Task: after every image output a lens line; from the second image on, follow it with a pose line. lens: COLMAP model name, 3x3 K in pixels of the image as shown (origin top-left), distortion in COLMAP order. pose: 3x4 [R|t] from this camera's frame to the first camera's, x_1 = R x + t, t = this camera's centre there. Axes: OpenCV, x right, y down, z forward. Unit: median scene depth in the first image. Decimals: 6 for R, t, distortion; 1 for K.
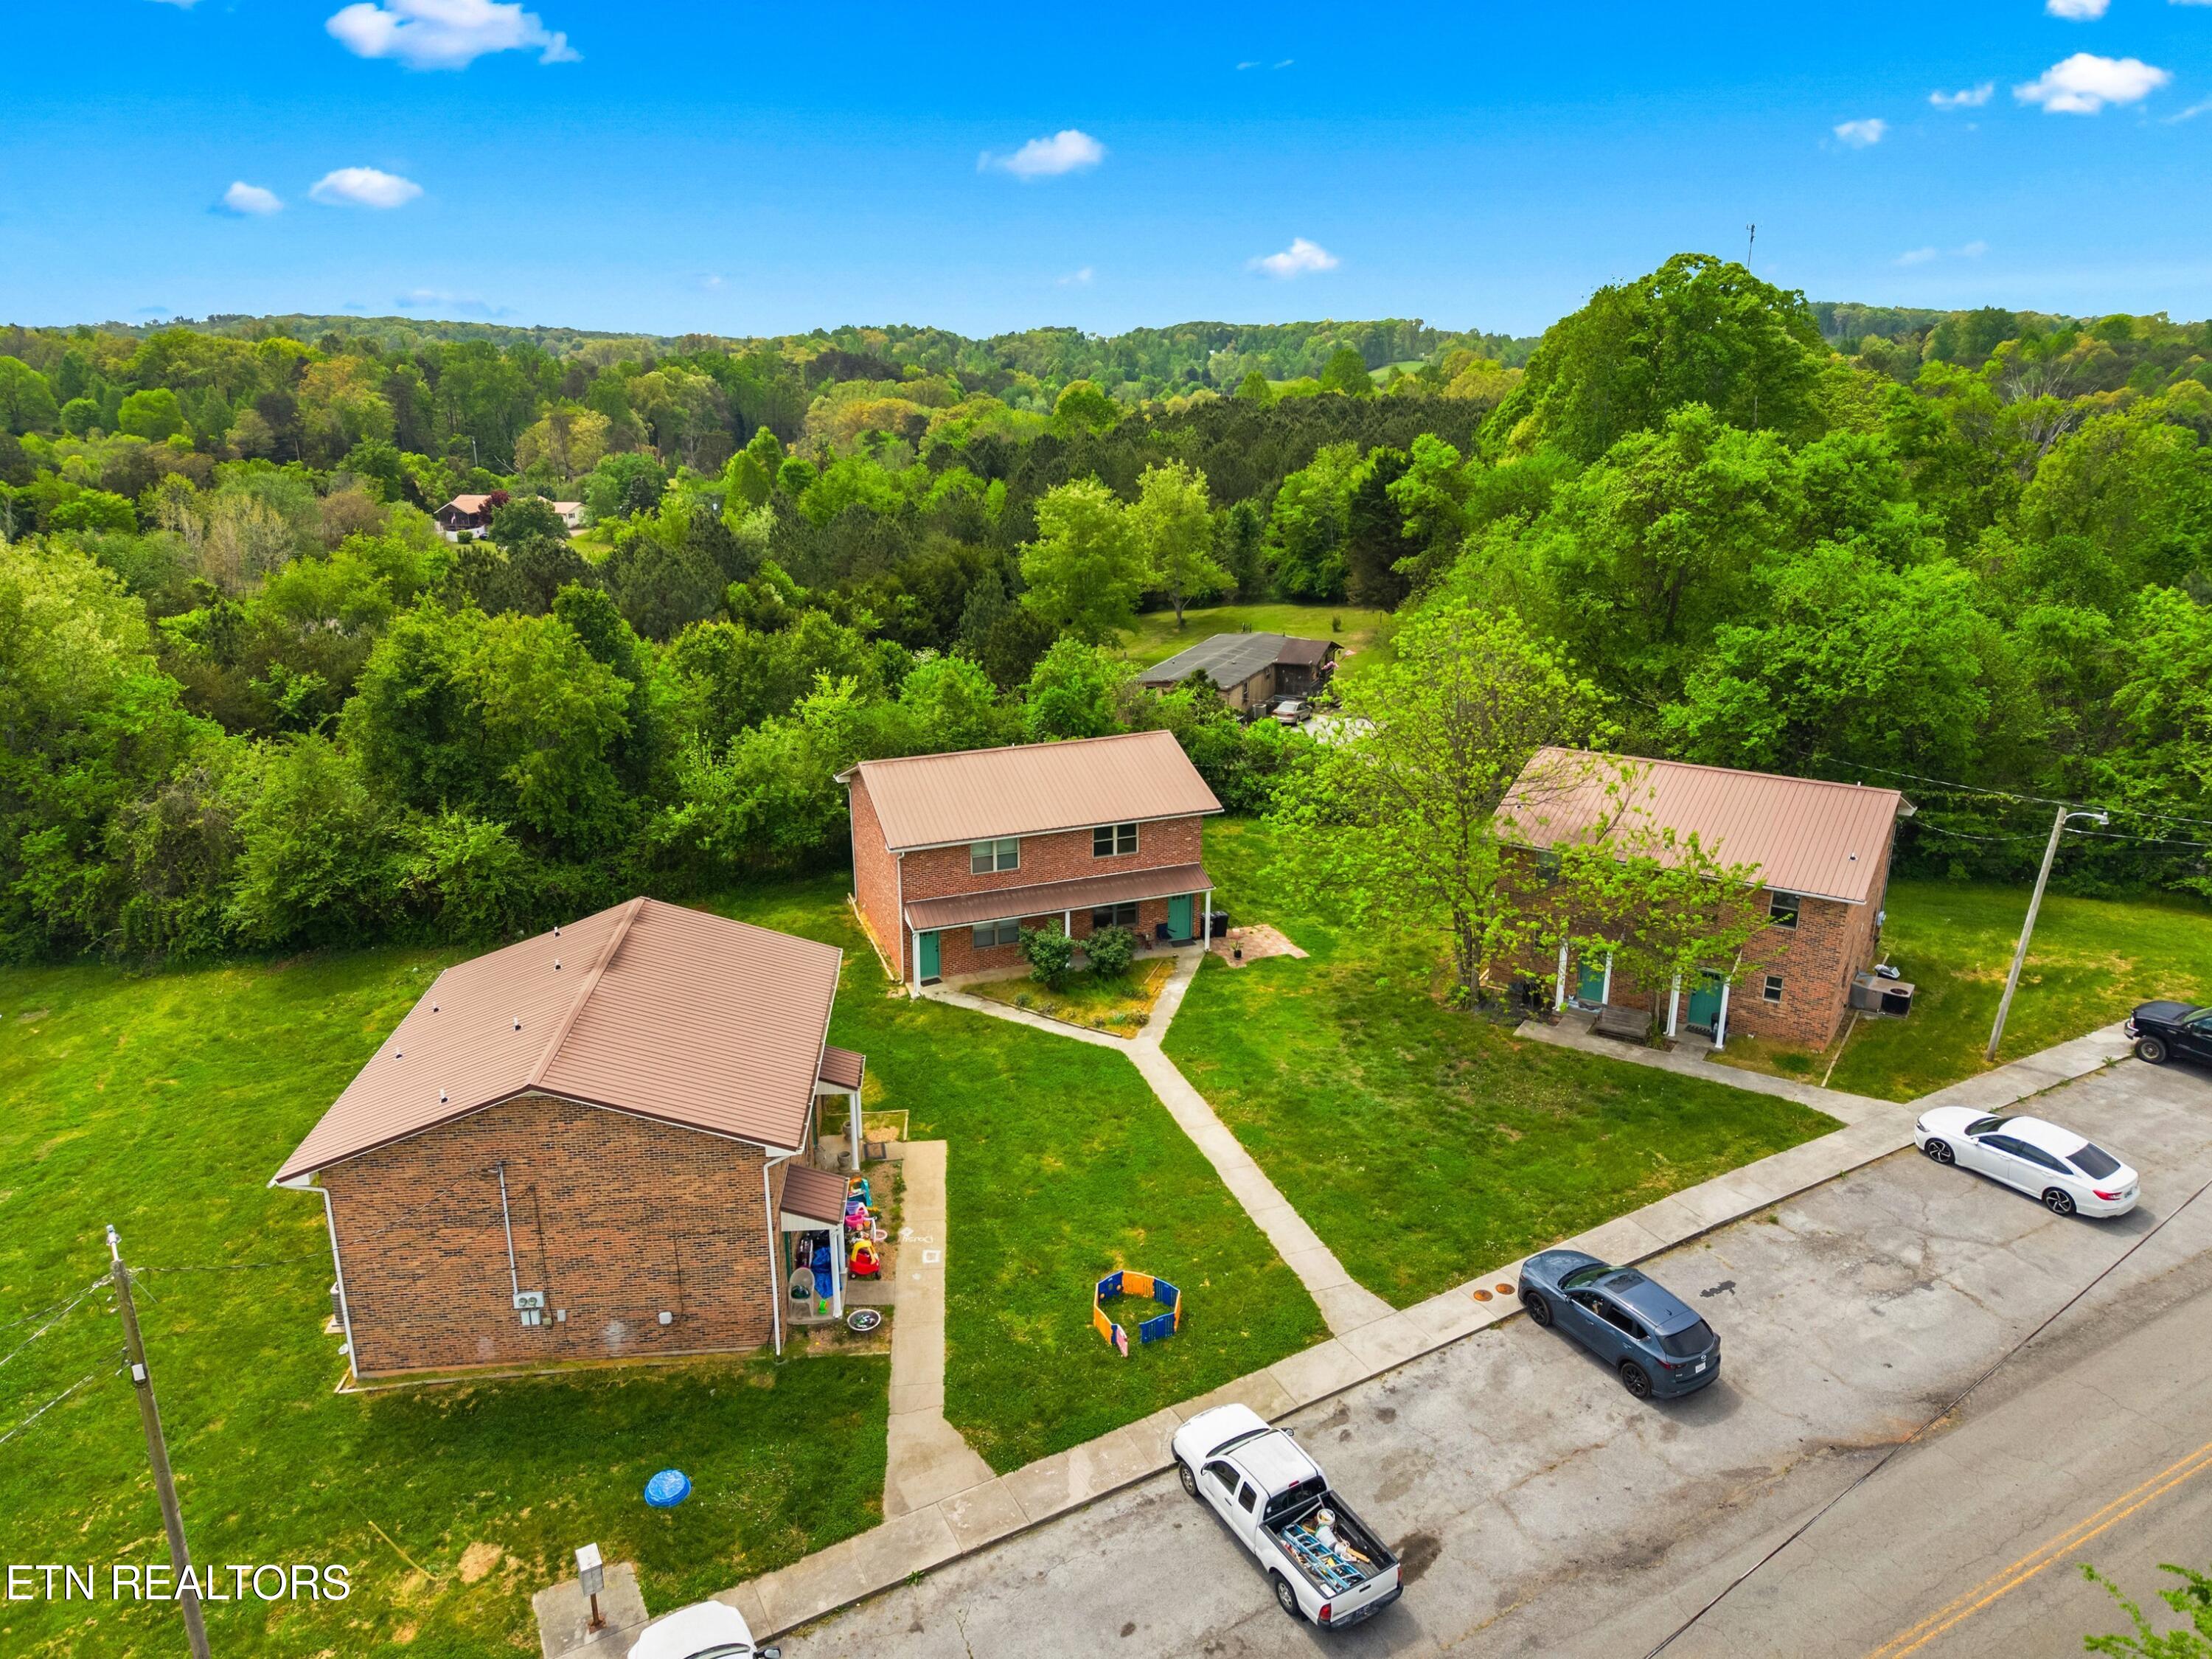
lens RADIAL K [[1506.6, 0, 1073.7], [0, 1506.6, 807.1], [0, 0, 1]] dist [0.056111, -0.075699]
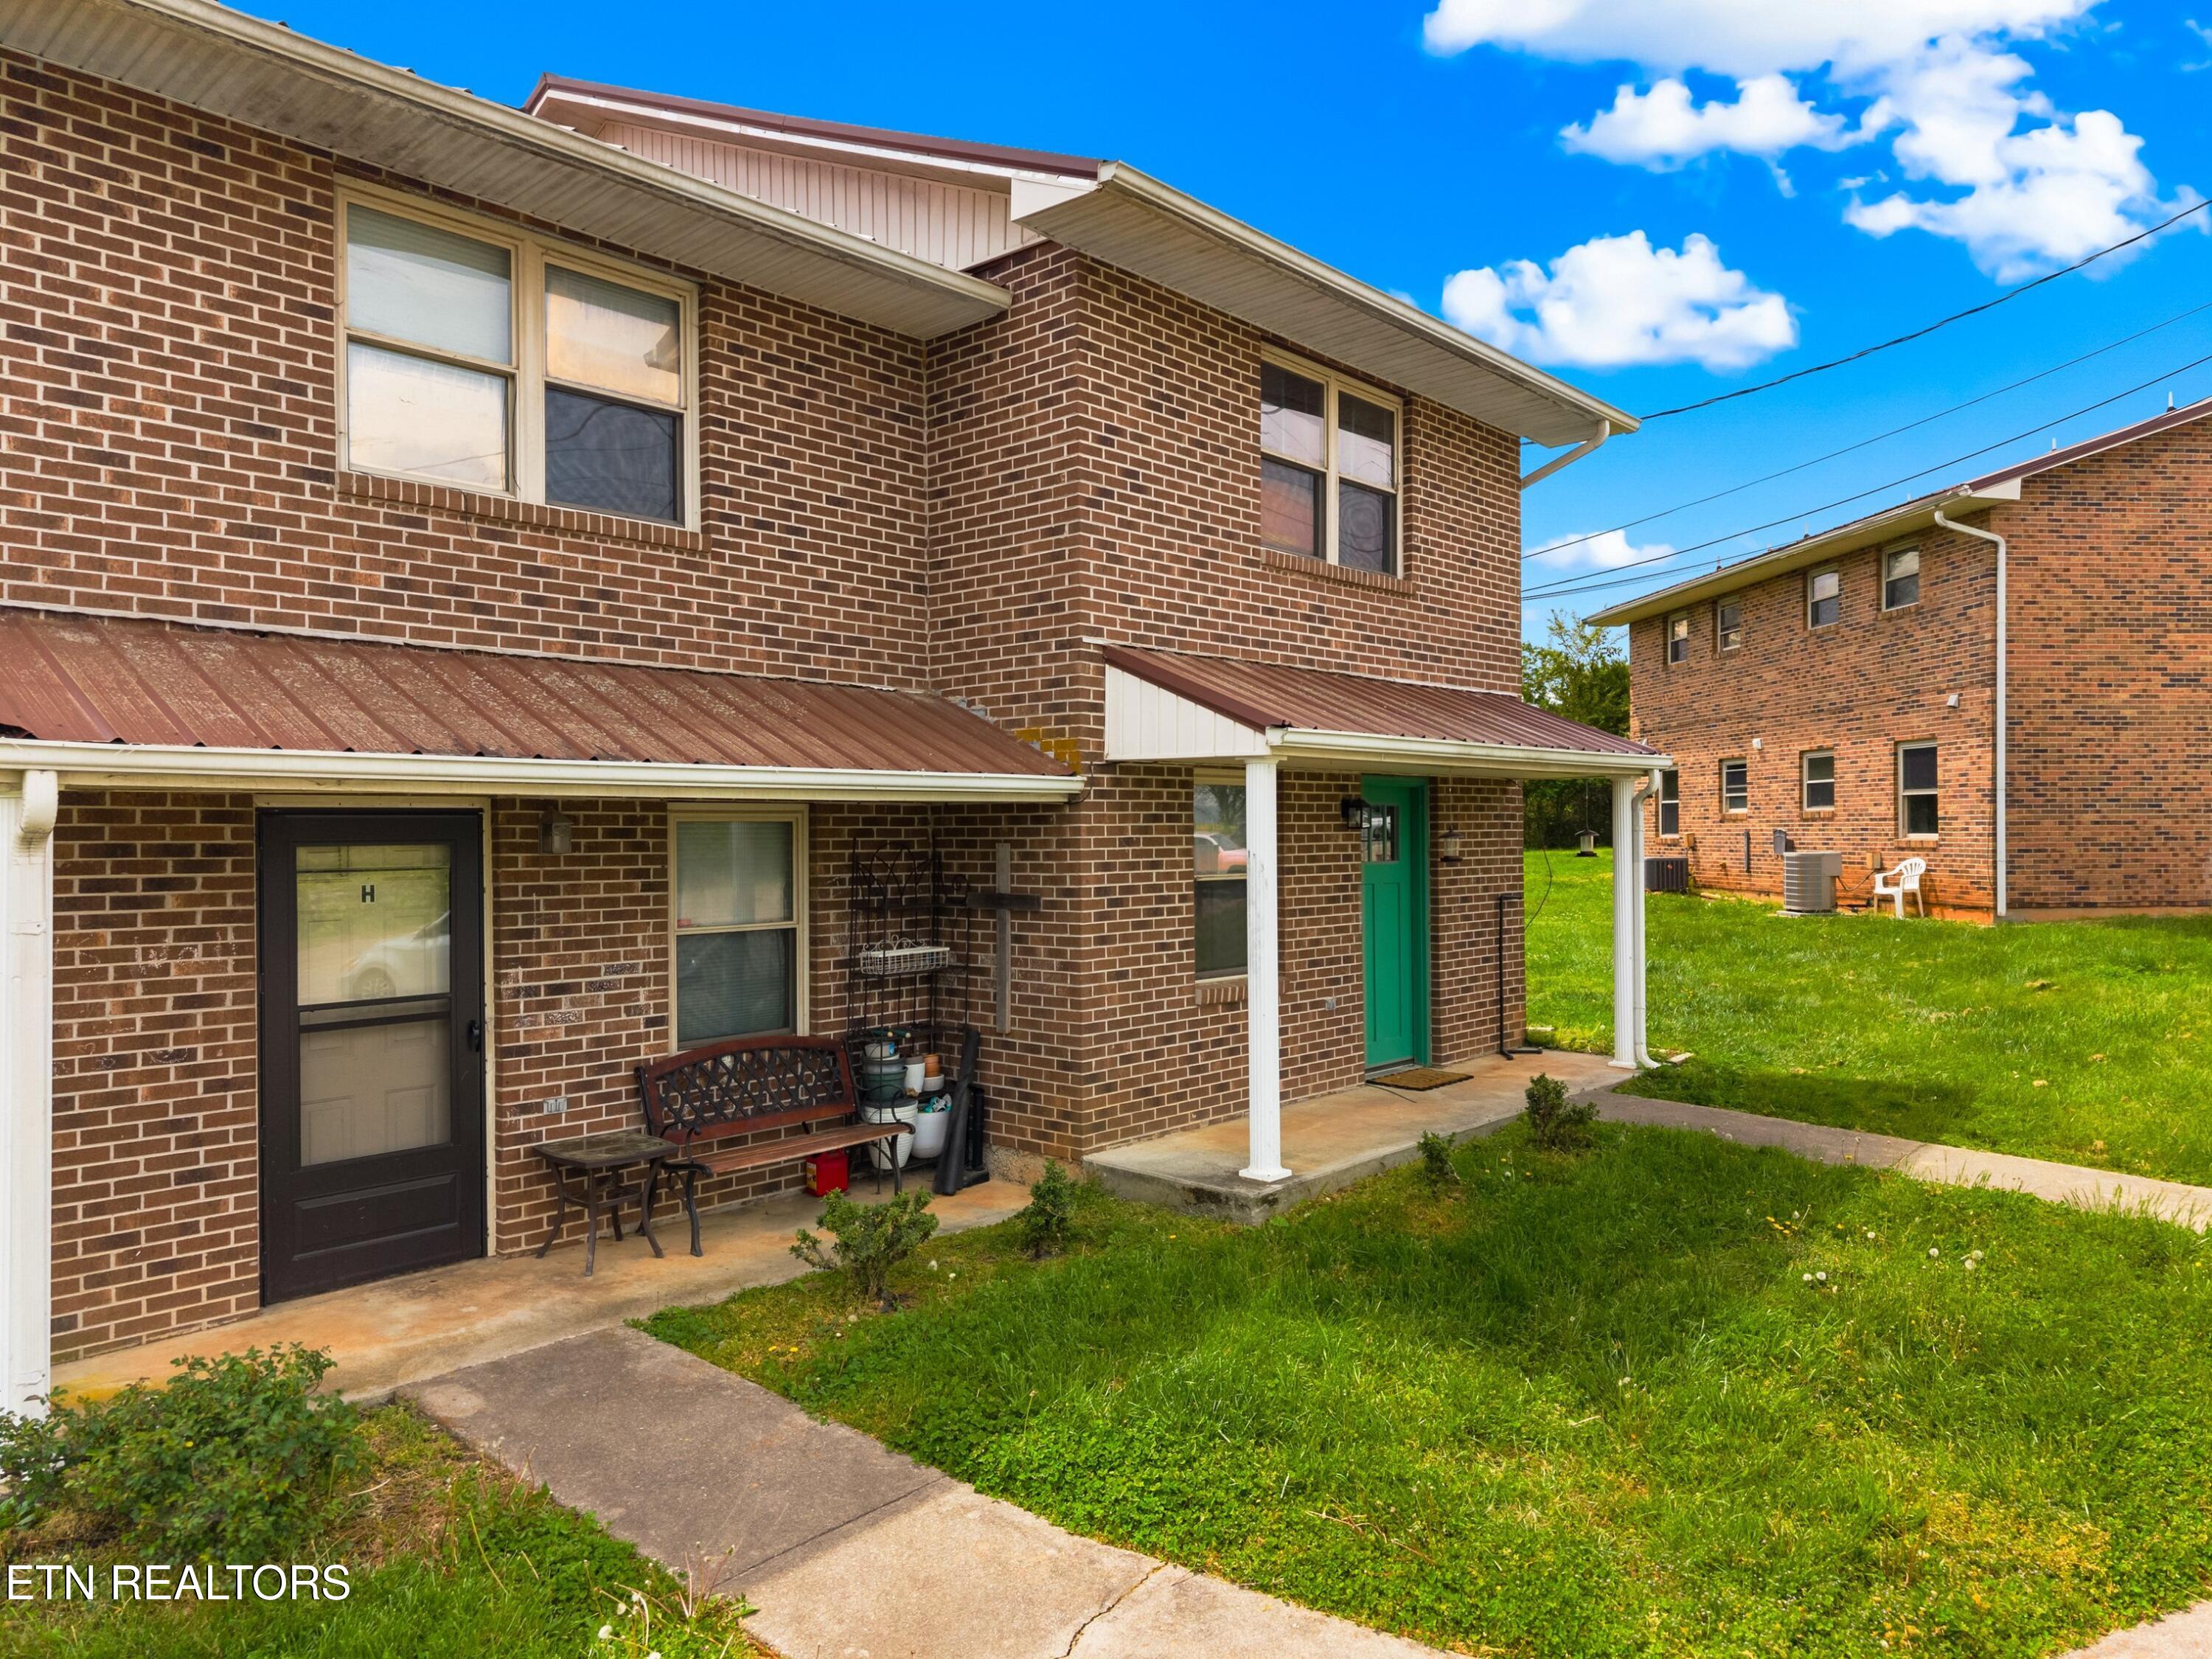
lens RADIAL K [[1533.5, 0, 1152.7], [0, 1533.5, 846.3], [0, 0, 1]] dist [0.045448, -0.048952]
pose [[0.999056, 0.021578, 0.037707, -0.524023], [-0.010545, 0.962422, -0.271354, 0.330873], [-0.042145, 0.270701, 0.961741, 0.304143]]
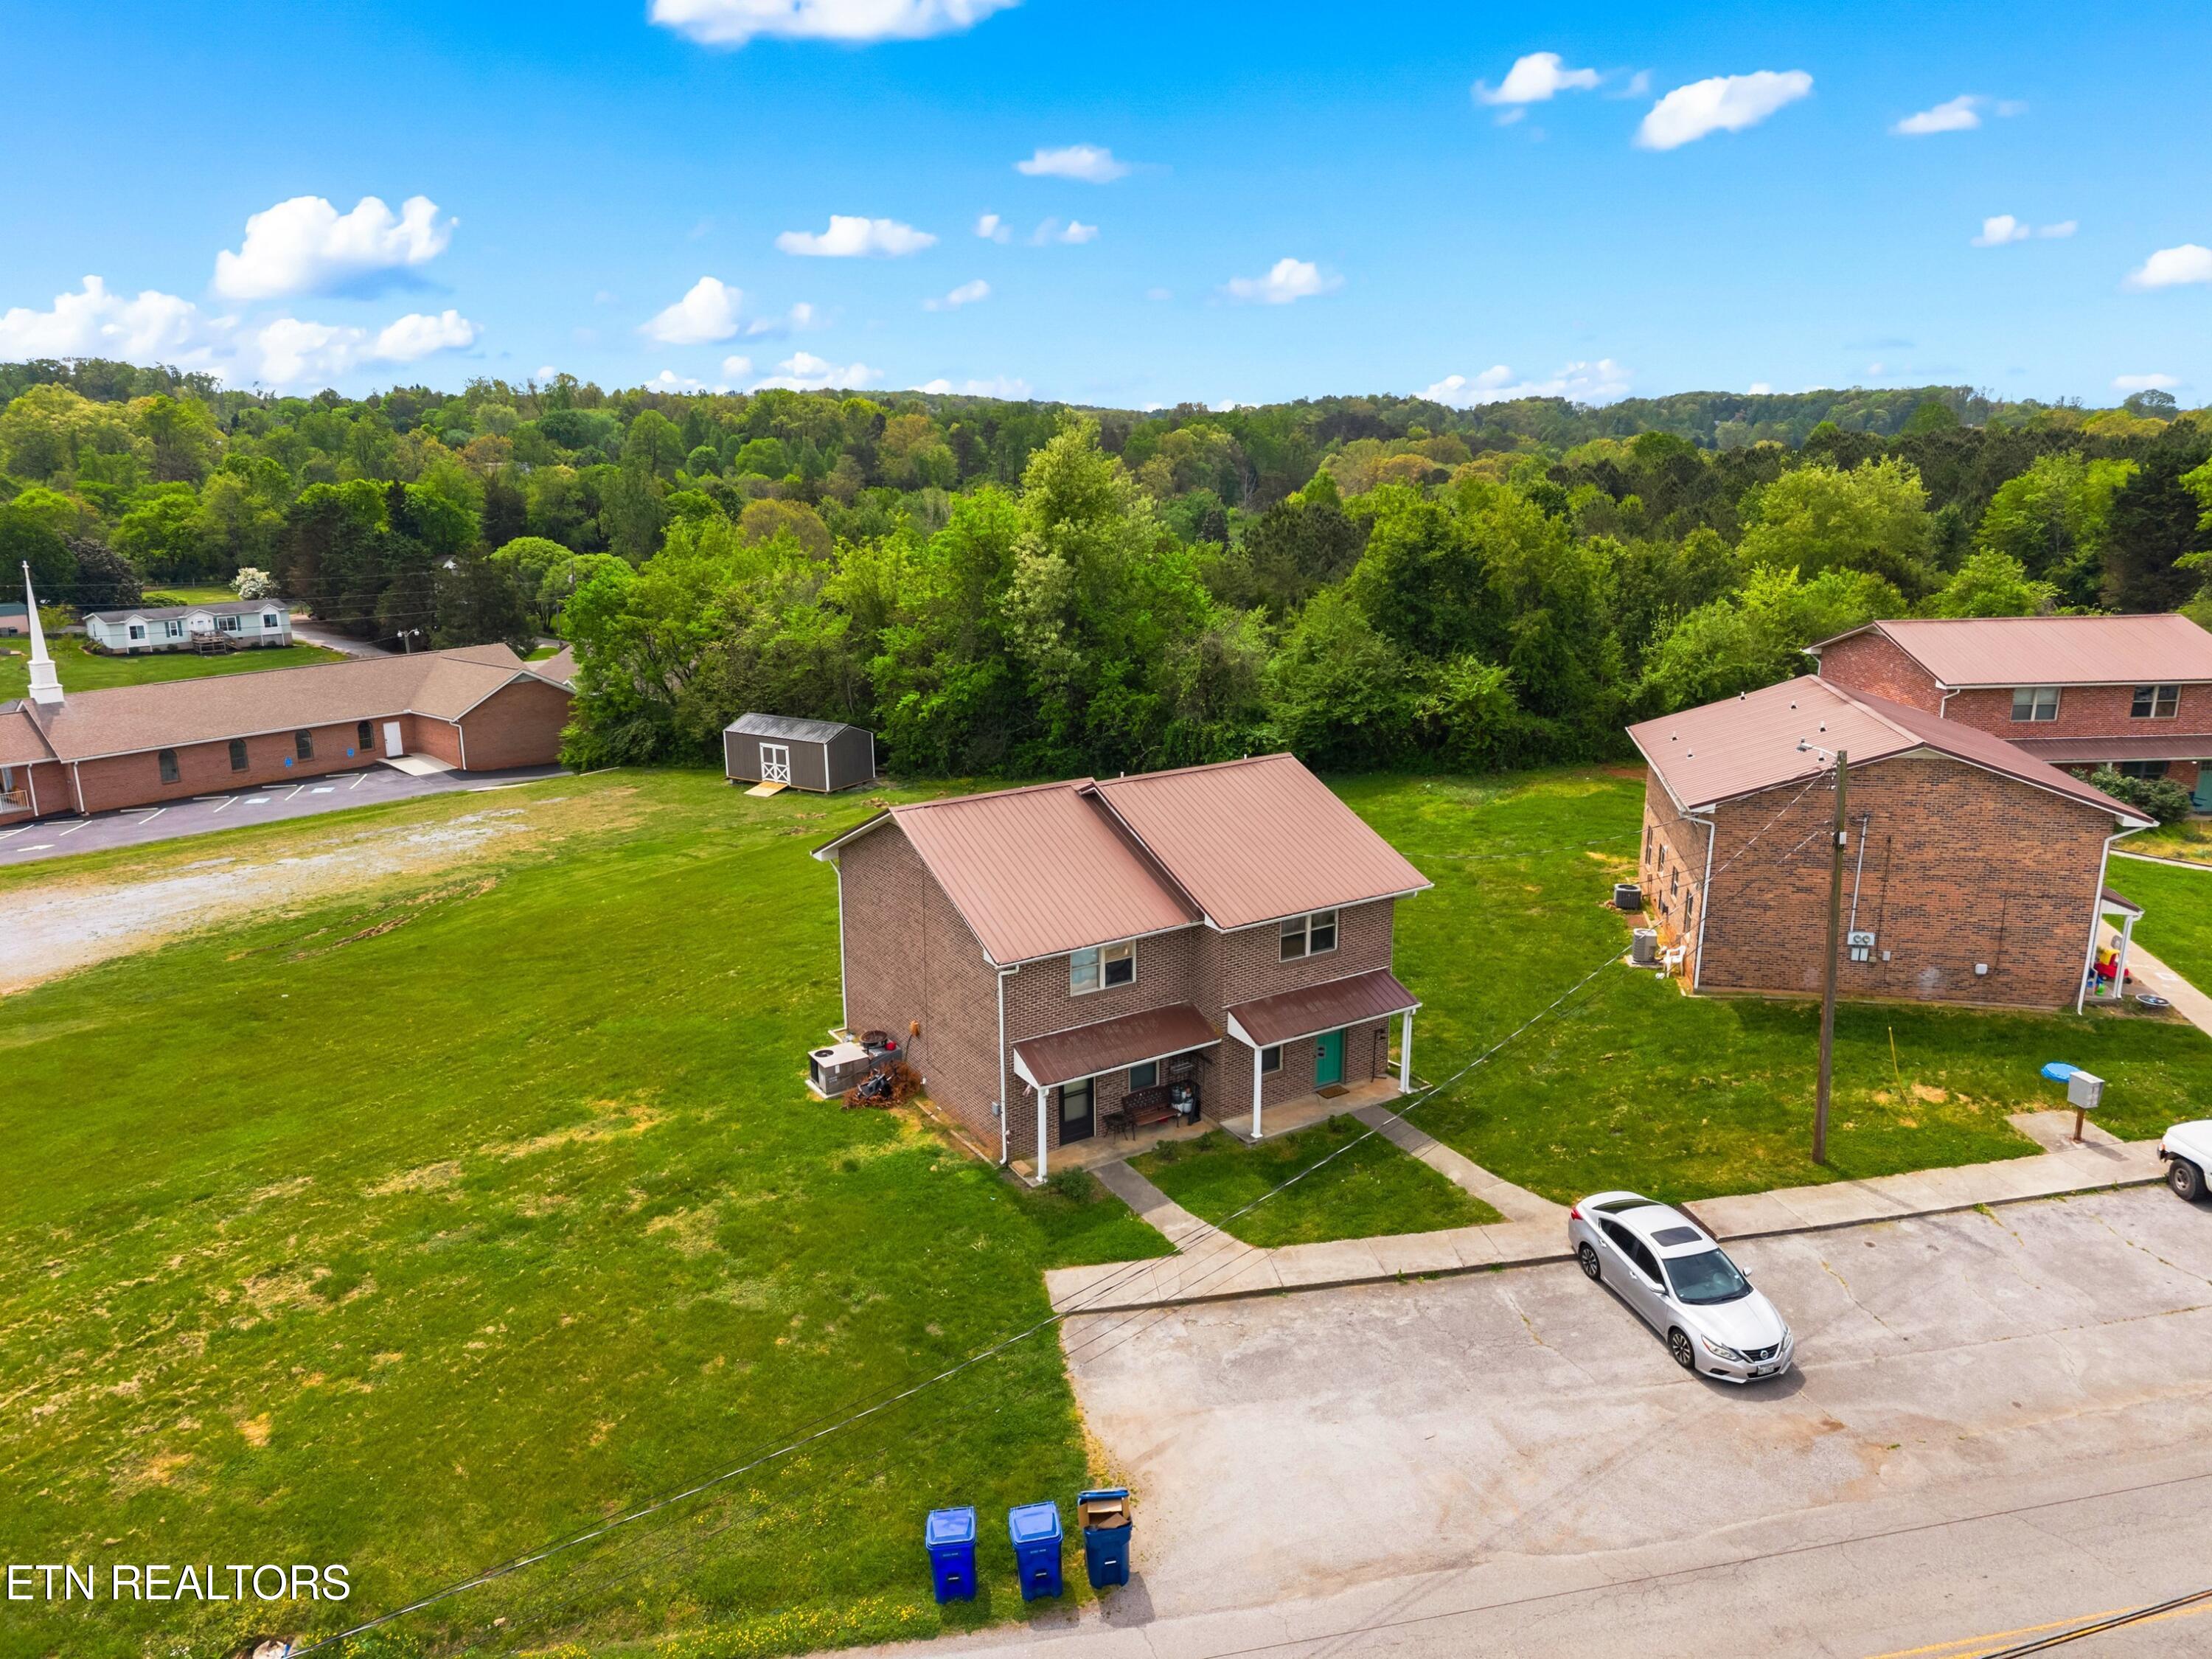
lens RADIAL K [[1506.6, 0, 1073.7], [0, 1506.6, 807.1], [0, 0, 1]] dist [0.056111, -0.075699]
pose [[0.958591, 0.076507, -0.274317, -0.411301], [-0.089276, 0.995414, -0.034351, 0.206139], [0.270431, 0.057419, 0.961026, -0.215244]]
